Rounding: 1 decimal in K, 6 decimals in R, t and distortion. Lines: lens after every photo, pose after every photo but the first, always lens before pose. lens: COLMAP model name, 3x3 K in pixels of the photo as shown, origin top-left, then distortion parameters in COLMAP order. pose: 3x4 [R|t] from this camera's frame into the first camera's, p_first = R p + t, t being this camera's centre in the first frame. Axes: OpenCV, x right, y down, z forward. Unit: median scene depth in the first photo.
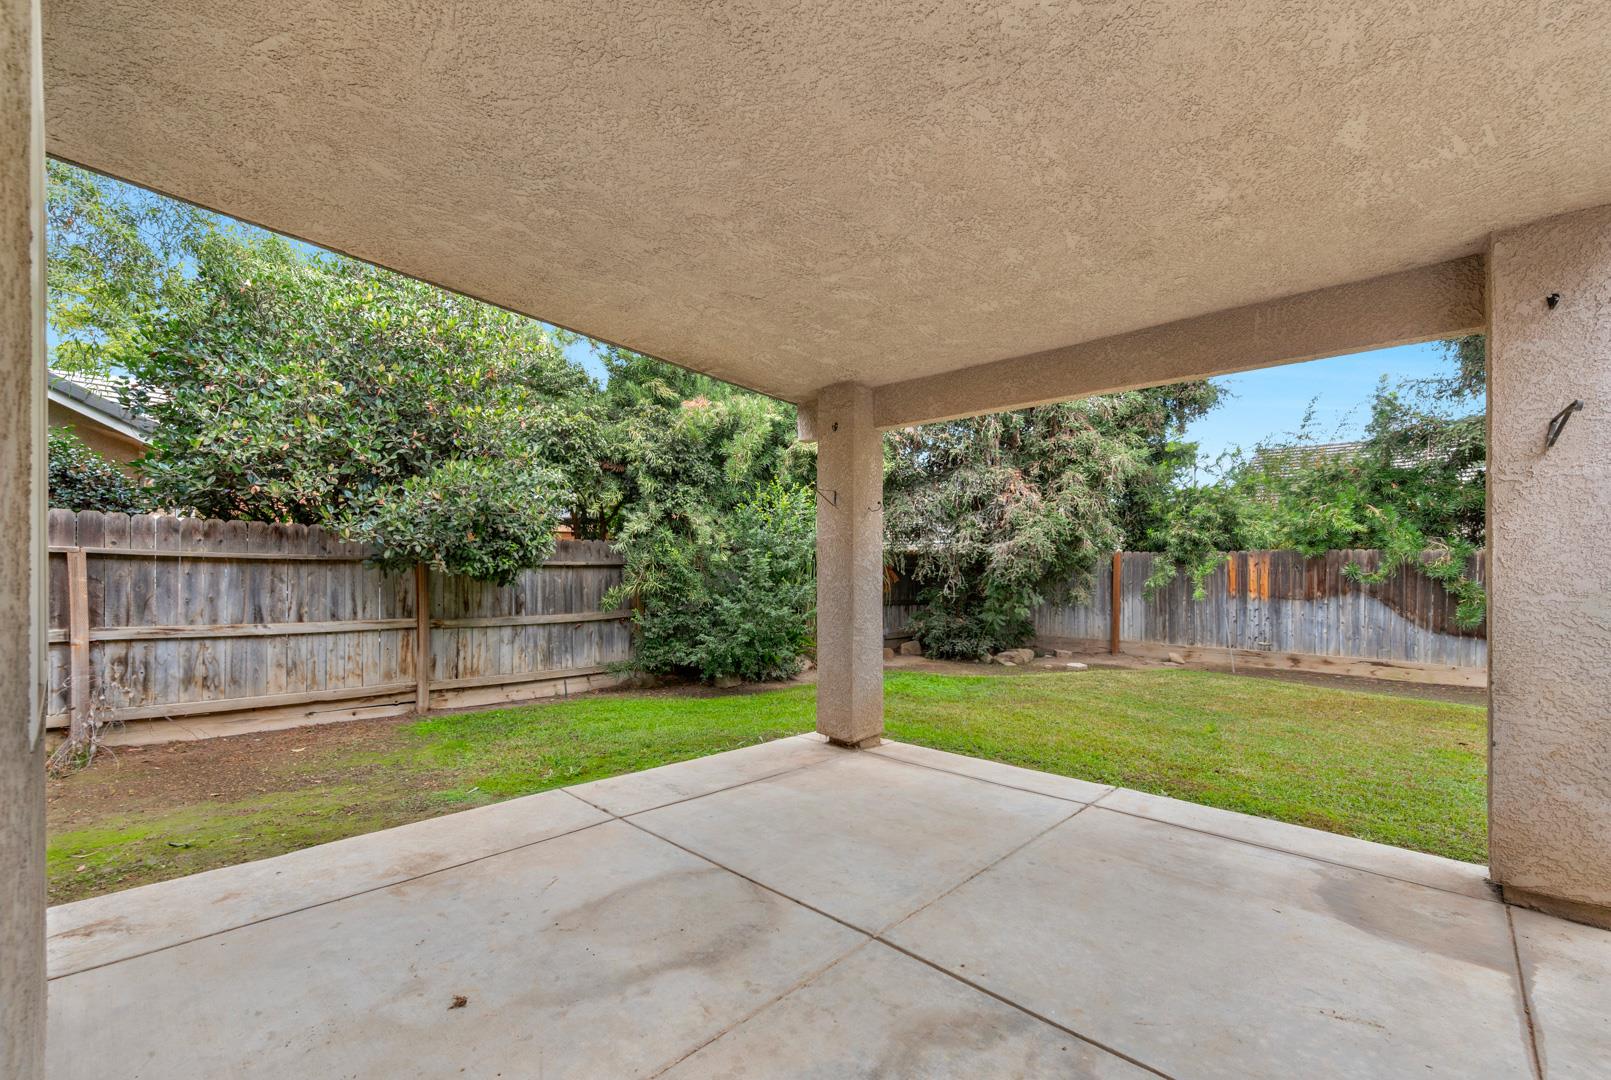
lens RADIAL K [[675.8, 0, 784.7], [0, 675.8, 571.6], [0, 0, 1]] dist [0.000679, -0.000745]
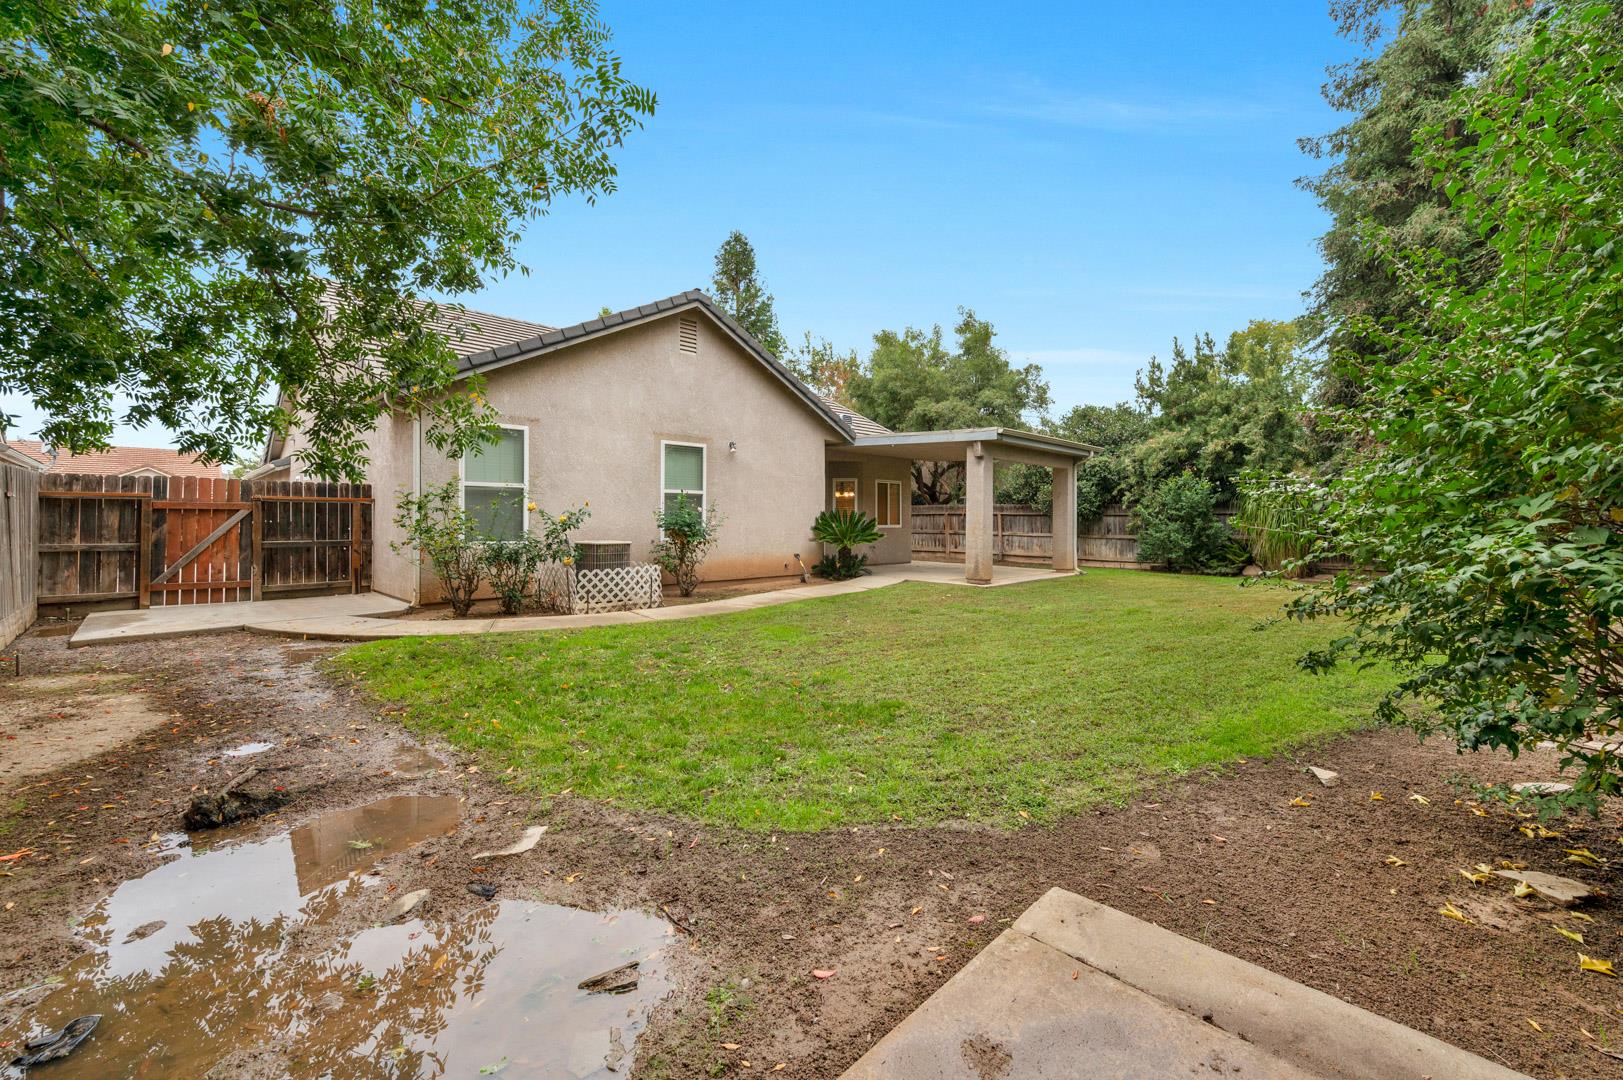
lens RADIAL K [[667.1, 0, 803.9], [0, 667.1, 523.7], [0, 0, 1]] dist [0.001159, 0.000114]
pose [[-0.046781, -0.003790, -0.998898, 2.328774], [-0.002564, 0.999990, -0.003674, 0.037434], [0.998902, 0.002389, -0.046790, -0.039647]]
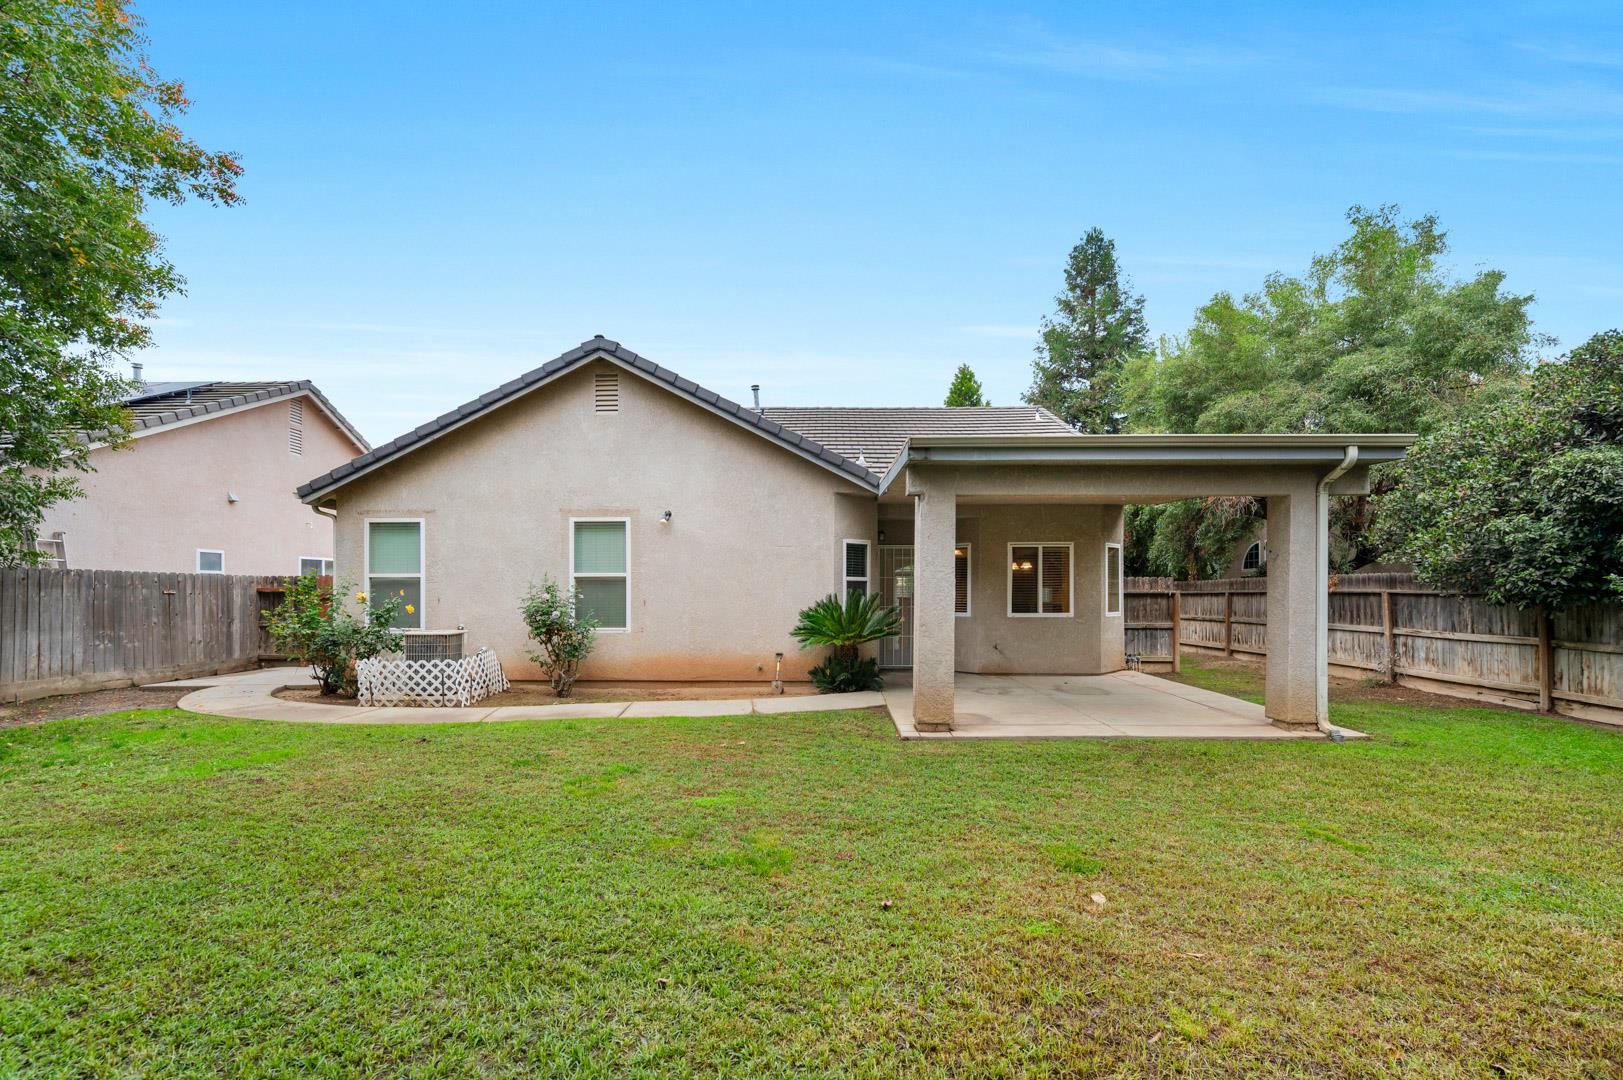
lens RADIAL K [[667.1, 0, 797.6], [0, 667.1, 600.8], [0, 0, 1]] dist [0.001159, 0.000114]
pose [[-0.751936, -0.001600, -0.659234, 1.289202], [-0.005112, 0.999981, 0.003404, 0.000605], [0.659216, 0.005930, -0.751930, 0.967715]]
